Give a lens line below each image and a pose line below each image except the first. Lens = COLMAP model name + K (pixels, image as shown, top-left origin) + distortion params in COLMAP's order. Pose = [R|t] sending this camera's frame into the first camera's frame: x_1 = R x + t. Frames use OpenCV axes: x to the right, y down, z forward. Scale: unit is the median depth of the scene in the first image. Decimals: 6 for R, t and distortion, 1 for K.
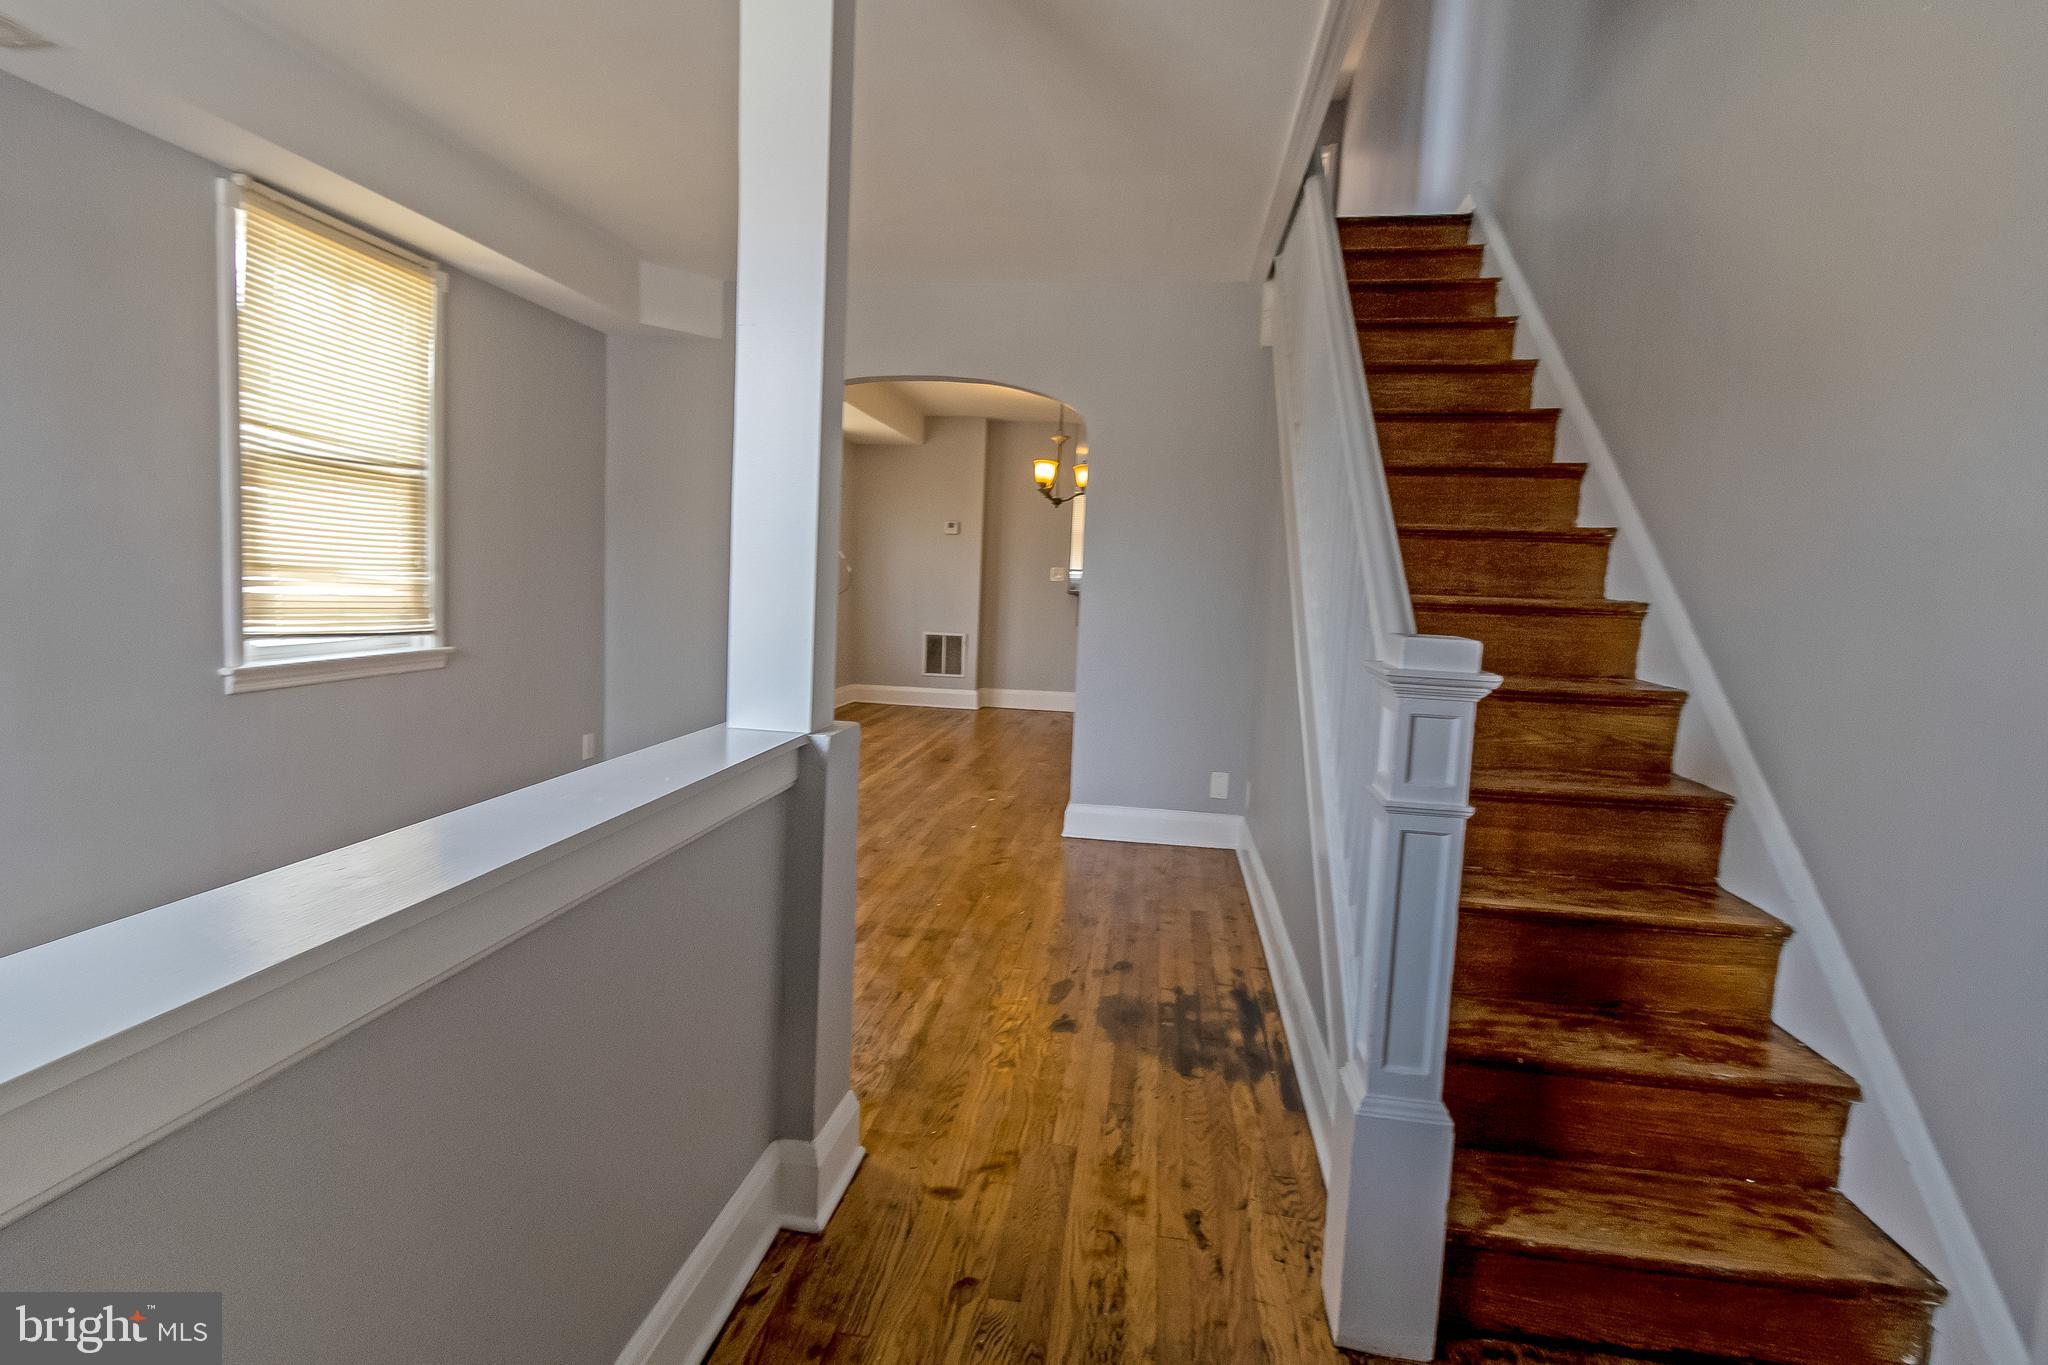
lens RADIAL K [[997.7, 0, 1024.1], [0, 997.7, 679.8], [0, 0, 1]] dist [-0.001047, -0.000955]
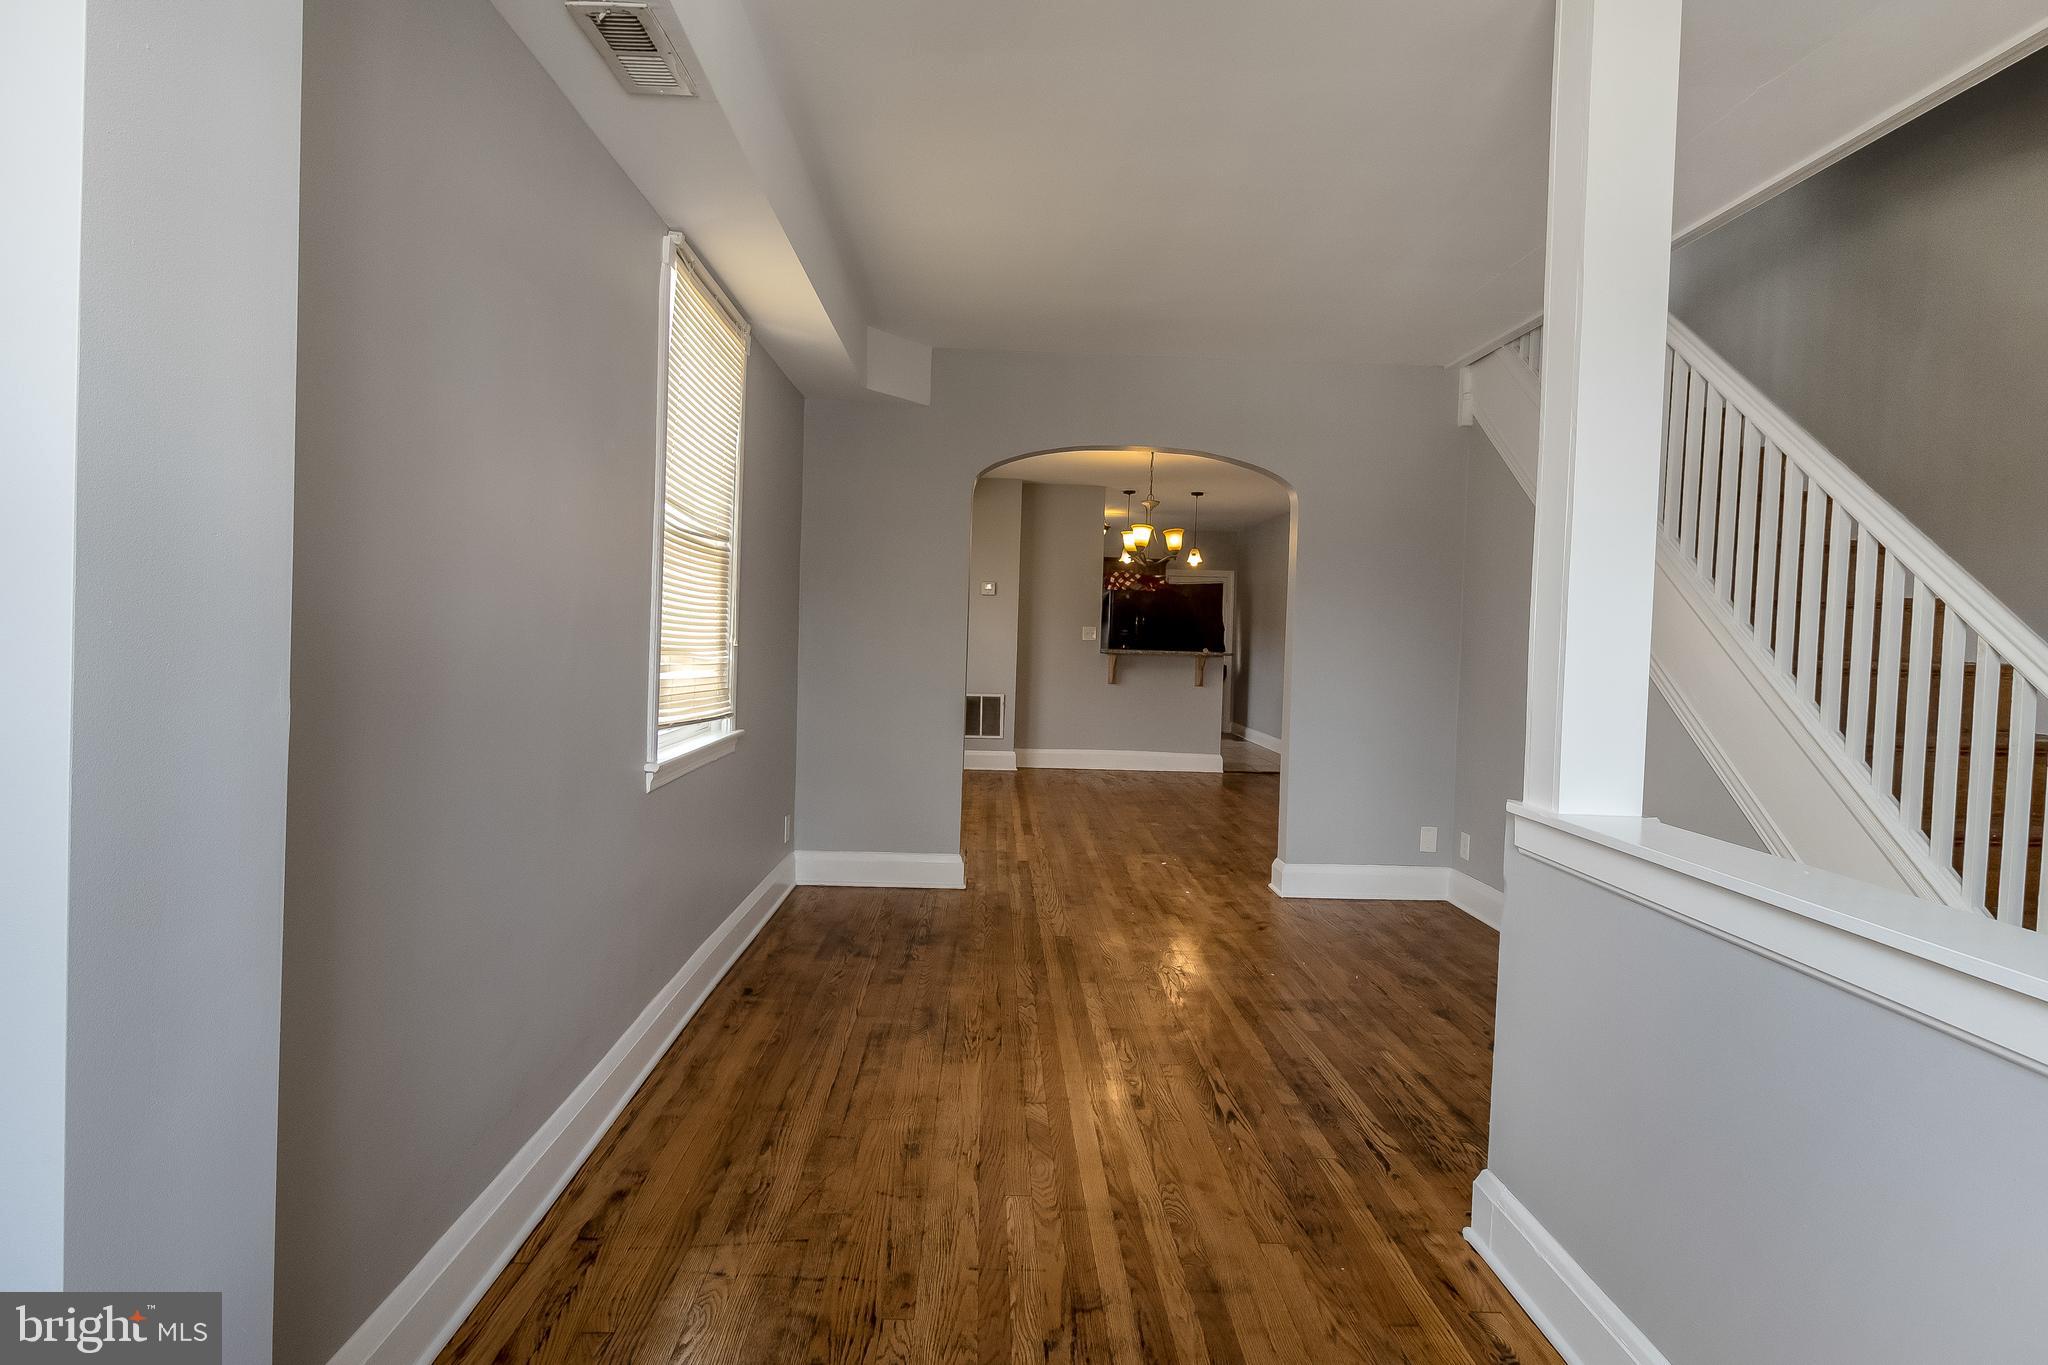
lens RADIAL K [[997.7, 0, 1012.2], [0, 997.7, 683.6], [0, 0, 1]] dist [-0.001047, -0.000955]
pose [[0.988386, -0.022352, 0.150309, -0.420365], [0.029602, 0.998495, -0.046166, -0.022684], [-0.149050, 0.050079, 0.987561, 0.035816]]
